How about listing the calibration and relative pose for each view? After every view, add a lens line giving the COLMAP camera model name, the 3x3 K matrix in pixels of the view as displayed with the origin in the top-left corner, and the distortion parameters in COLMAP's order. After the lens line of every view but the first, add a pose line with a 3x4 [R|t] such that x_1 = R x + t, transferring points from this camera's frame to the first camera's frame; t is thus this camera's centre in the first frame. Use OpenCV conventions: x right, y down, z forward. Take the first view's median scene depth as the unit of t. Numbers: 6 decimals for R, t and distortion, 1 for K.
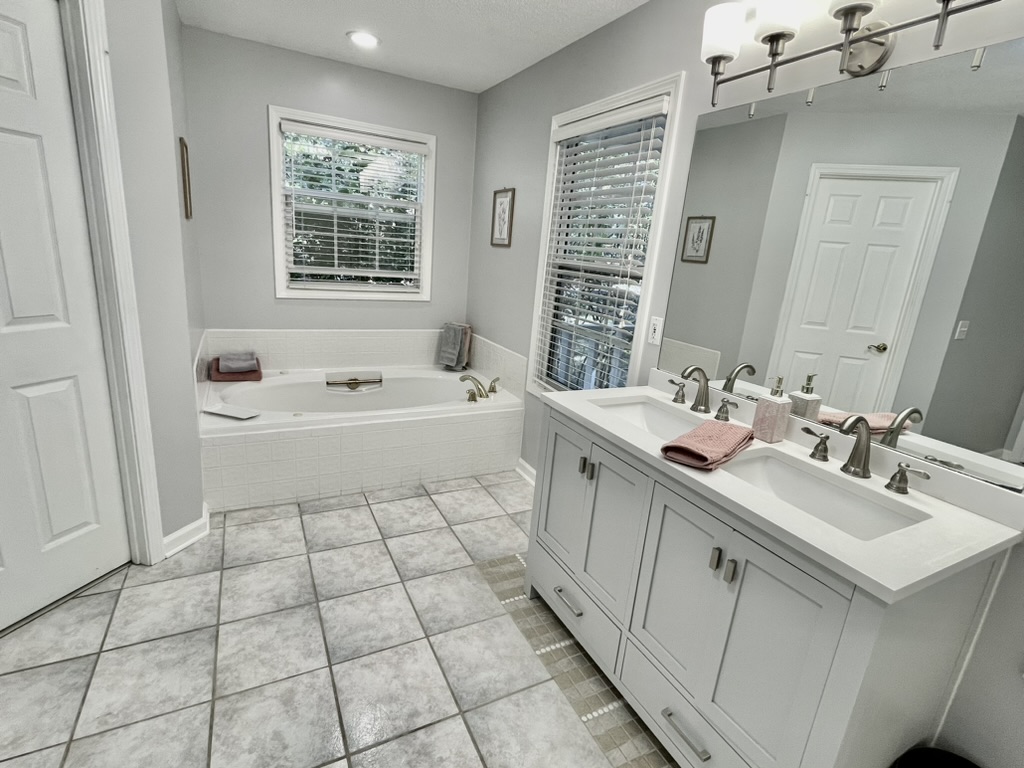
lens RADIAL K [[515.1, 0, 512.0], [0, 515.1, 384.0], [0, 0, 1]] dist [-0.000365, -0.000137]
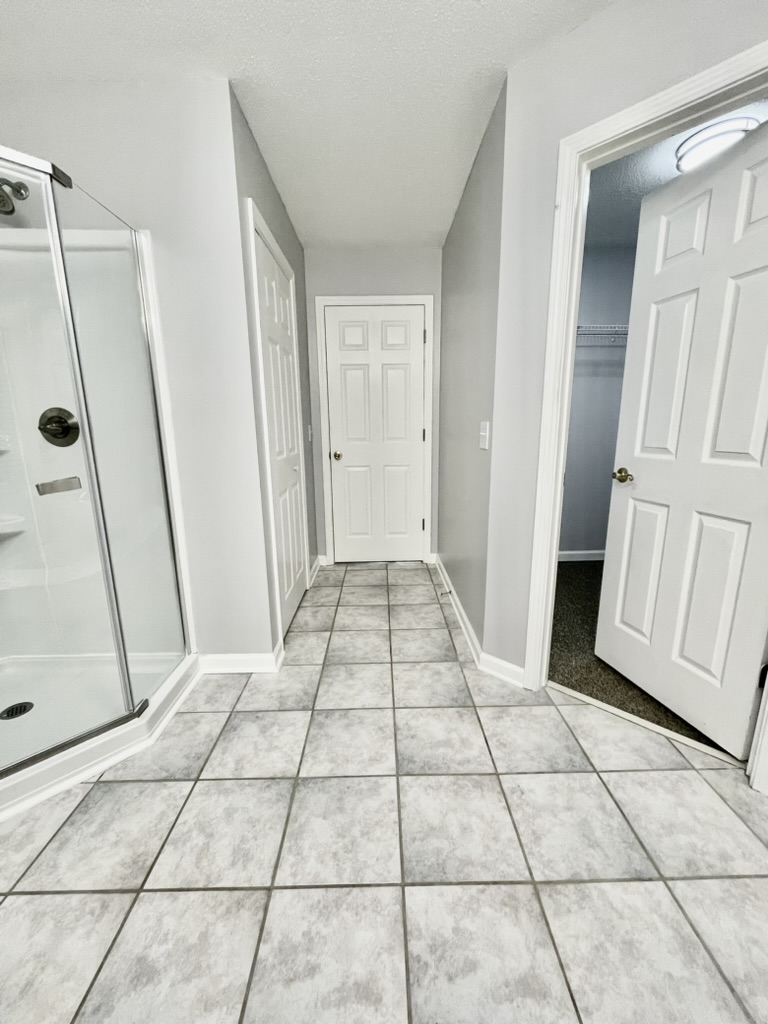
lens RADIAL K [[409.1, 0, 380.7], [0, 409.1, 514.4], [0, 0, 1]] dist [-0.008517, 0.000054]
pose [[-0.453372, 0.117468, -0.883547, 0.042182], [-0.253848, 0.933209, 0.254327, -0.046342], [0.854409, 0.339591, -0.393272, 0.690839]]
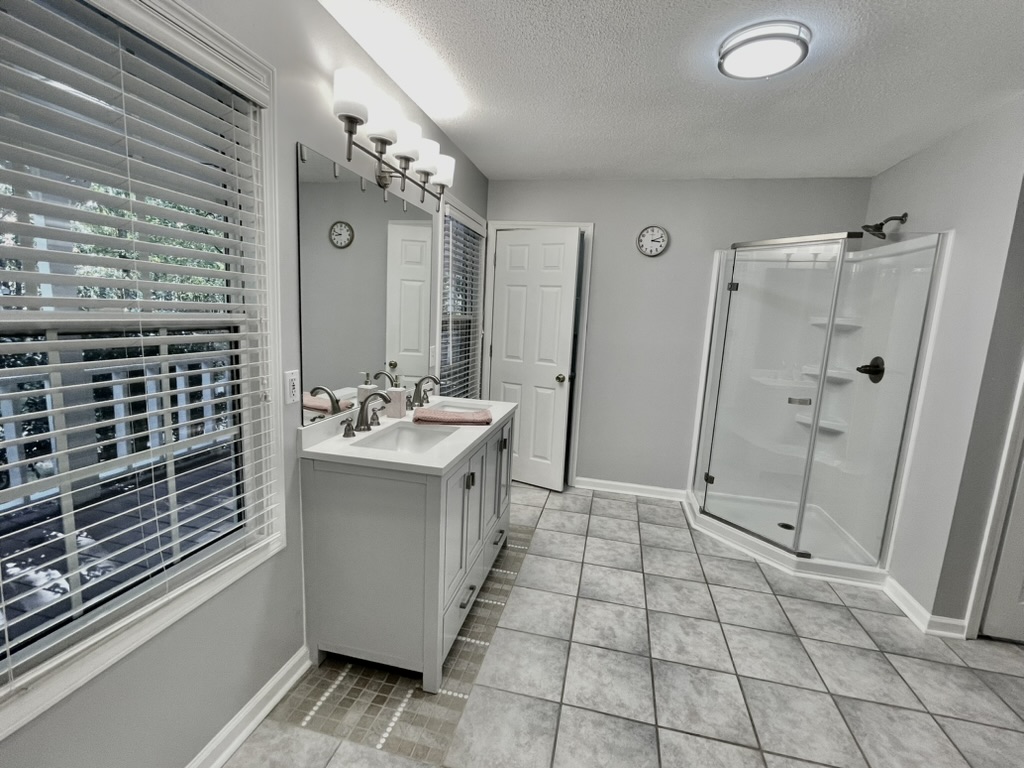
lens RADIAL K [[438.3, 0, 525.9], [0, 438.3, 384.7], [0, 0, 1]] dist [-0.010789, -0.000327]
pose [[-0.767263, -0.214573, 0.604372, -0.481336], [0.055794, 0.916464, 0.396208, -0.407427], [-0.638901, 0.337716, -0.691197, 1.391748]]
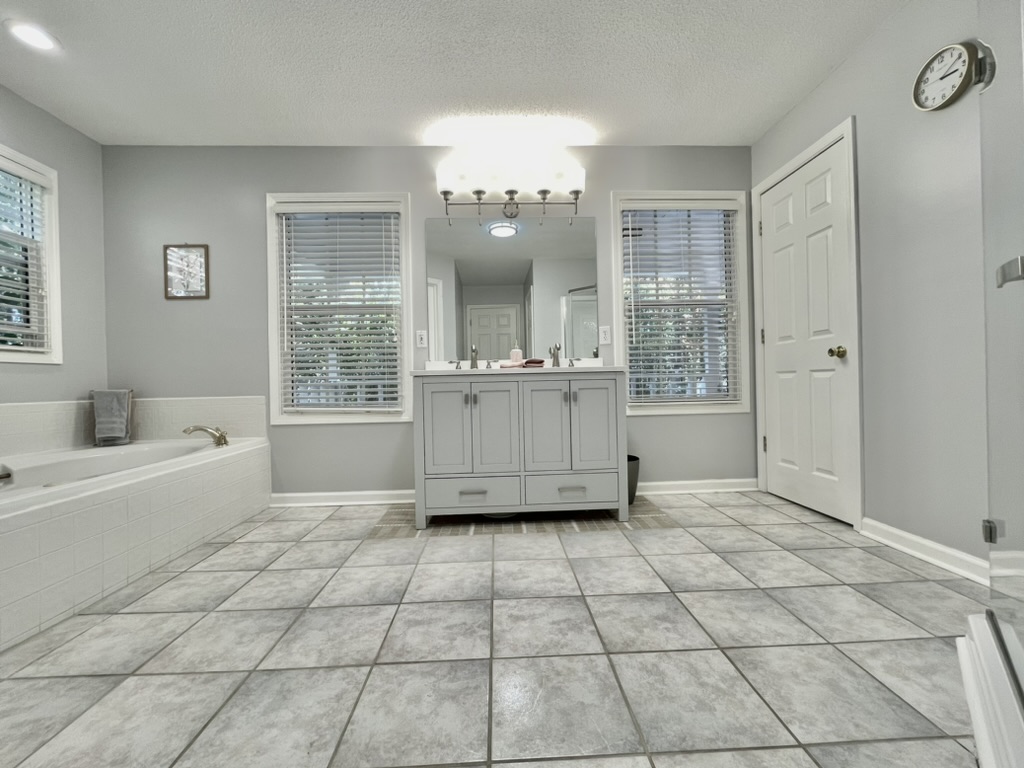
lens RADIAL K [[429.7, 0, 535.6], [0, 429.7, 384.1], [0, 0, 1]] dist [-0.002477, -0.000486]
pose [[0.371069, -0.093671, 0.923869, -0.940798], [0.301494, 0.953154, -0.024454, 0.191358], [-0.878299, 0.287615, 0.381927, 0.239786]]
